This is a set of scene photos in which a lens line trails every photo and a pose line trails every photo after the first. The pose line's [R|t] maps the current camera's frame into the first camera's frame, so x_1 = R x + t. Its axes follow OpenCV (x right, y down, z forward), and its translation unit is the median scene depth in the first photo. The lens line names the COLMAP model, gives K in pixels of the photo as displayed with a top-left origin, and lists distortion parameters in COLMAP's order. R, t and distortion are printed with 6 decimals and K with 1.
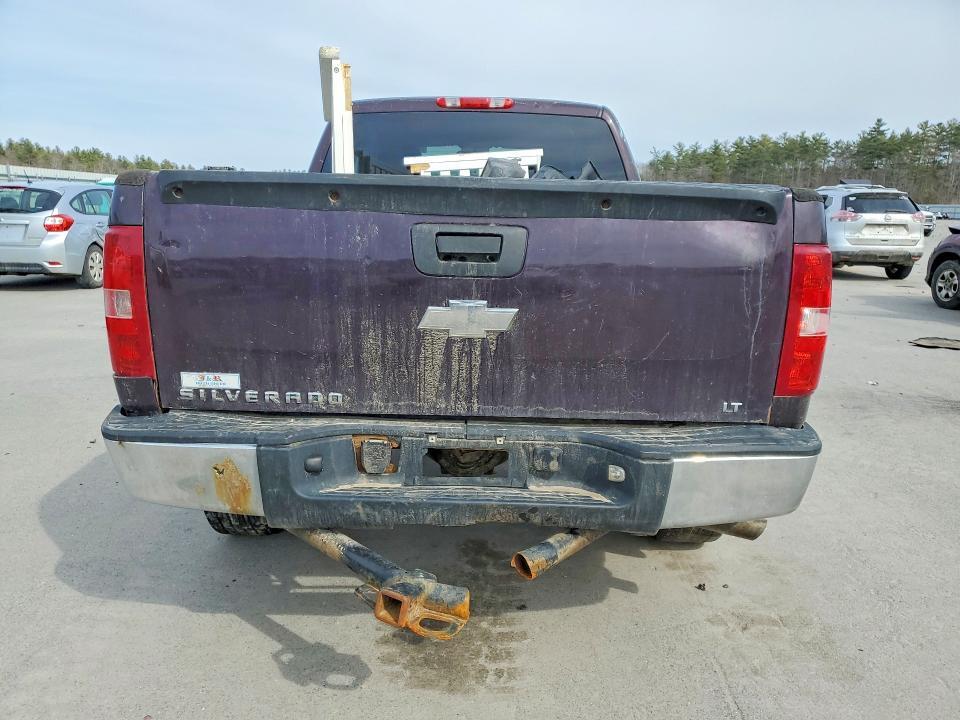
lens RADIAL K [[762.1, 0, 480.0], [0, 762.1, 360.0], [0, 0, 1]] dist [0.004967, 0.004564]
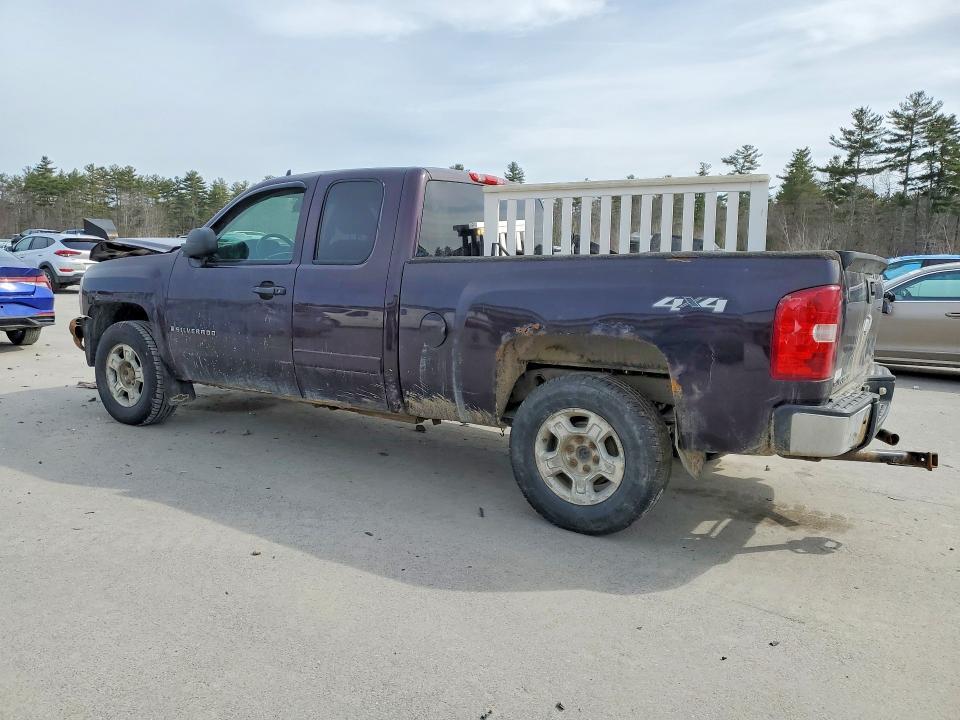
lens RADIAL K [[738.3, 0, 480.0], [0, 738.3, 360.0], [0, 0, 1]] dist [0.006352, 0.003293]
pose [[0.551643, -0.113361, 0.826341, -1.660017], [0.153984, 0.987533, 0.032679, -0.138645], [-0.819743, 0.109216, 0.562221, 0.575323]]
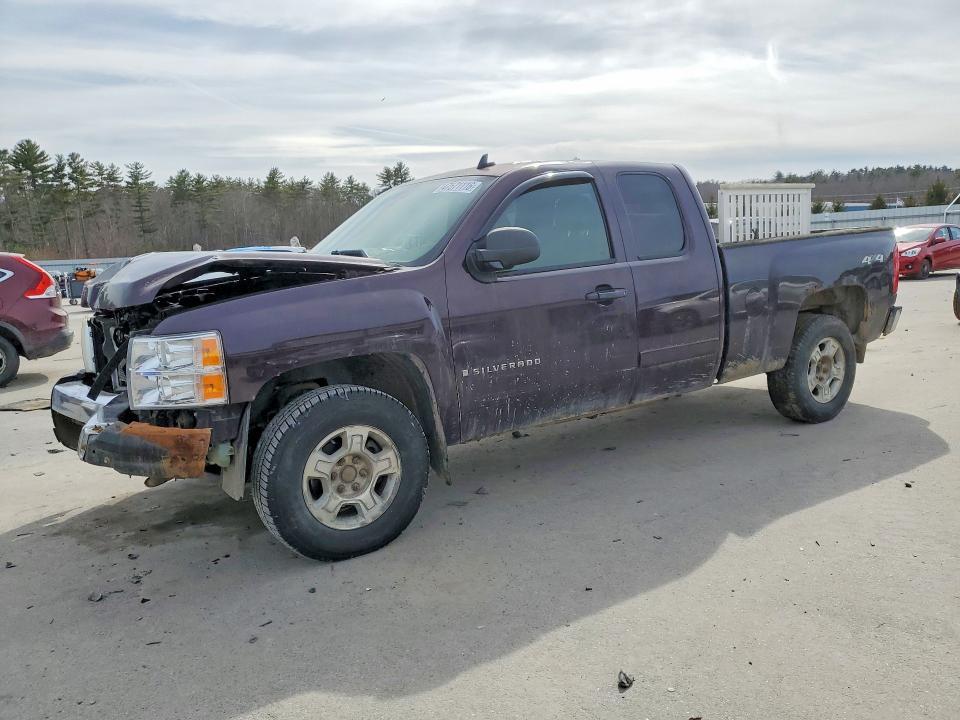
lens RADIAL K [[738.3, 0, 480.0], [0, 738.3, 360.0], [0, 0, 1]] dist [0.006352, 0.003293]
pose [[-0.534473, -0.101954, 0.839014, -1.640056], [0.222259, 0.940804, 0.255907, -0.835592], [-0.815438, 0.323254, -0.480175, 3.836246]]
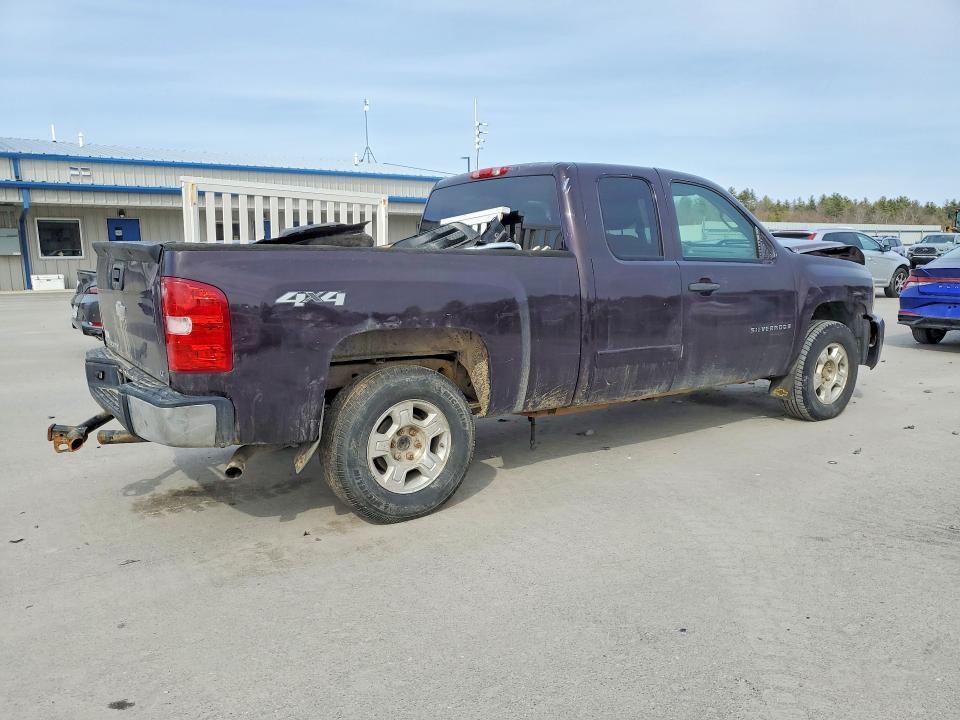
lens RADIAL K [[762.1, 0, 480.0], [0, 762.1, 360.0], [0, 0, 1]] dist [0.004967, 0.004564]
pose [[0.565942, 0.094951, -0.818959, 1.636882], [-0.153961, 0.988043, 0.008160, -0.063063], [0.809941, 0.121470, 0.573794, 0.480304]]
